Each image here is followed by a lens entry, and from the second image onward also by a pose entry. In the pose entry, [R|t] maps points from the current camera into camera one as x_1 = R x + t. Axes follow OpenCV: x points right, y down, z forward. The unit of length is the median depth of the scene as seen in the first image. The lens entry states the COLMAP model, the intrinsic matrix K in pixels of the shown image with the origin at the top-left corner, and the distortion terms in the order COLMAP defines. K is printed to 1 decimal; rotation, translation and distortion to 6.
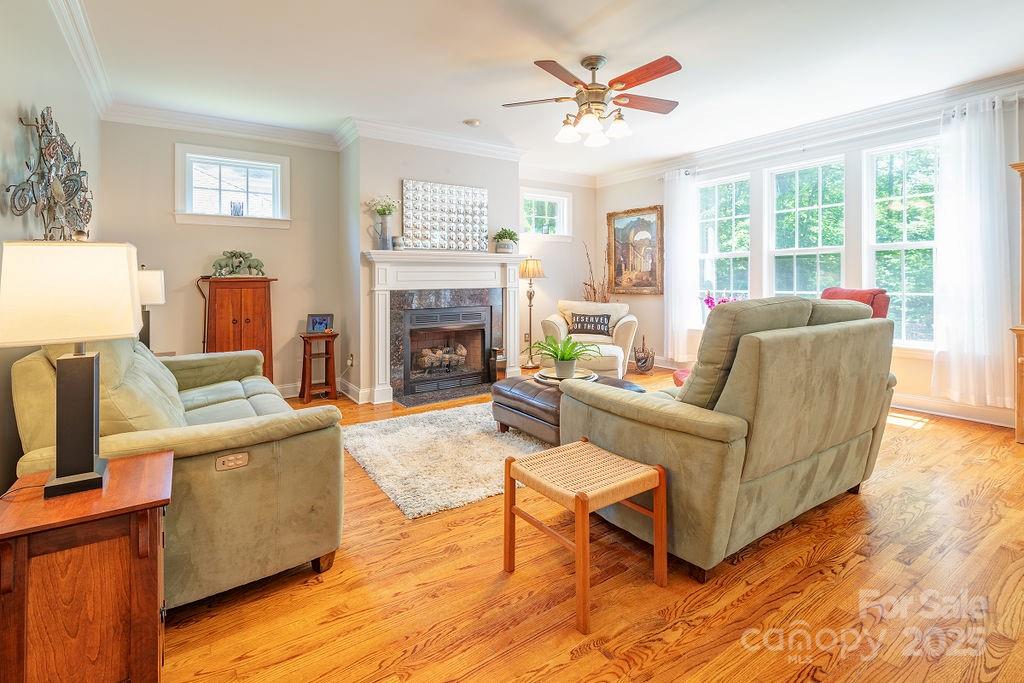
lens RADIAL K [[482.4, 0, 515.7], [0, 482.4, 336.9], [0, 0, 1]] dist [0.010437, -0.005004]
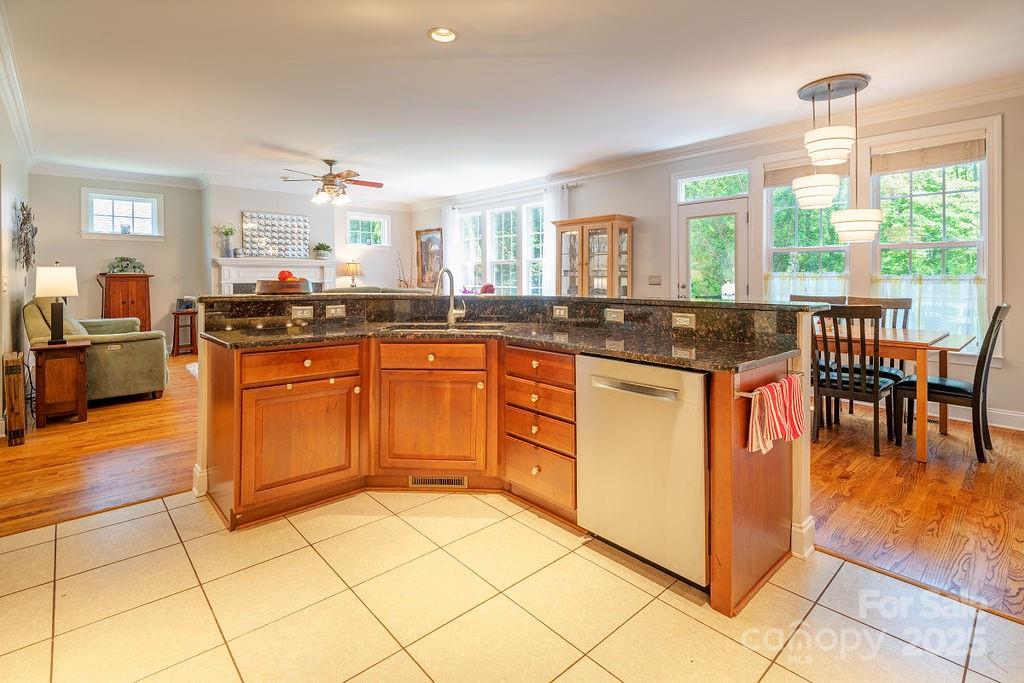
lens RADIAL K [[482.4, 0, 509.3], [0, 482.4, 334.9], [0, 0, 1]] dist [0.010437, -0.005004]
pose [[0.992053, -0.005501, 0.125703, 0.431360], [0.005178, 0.999982, 0.002898, 0.070864], [-0.125717, -0.002224, 0.992064, -0.668599]]
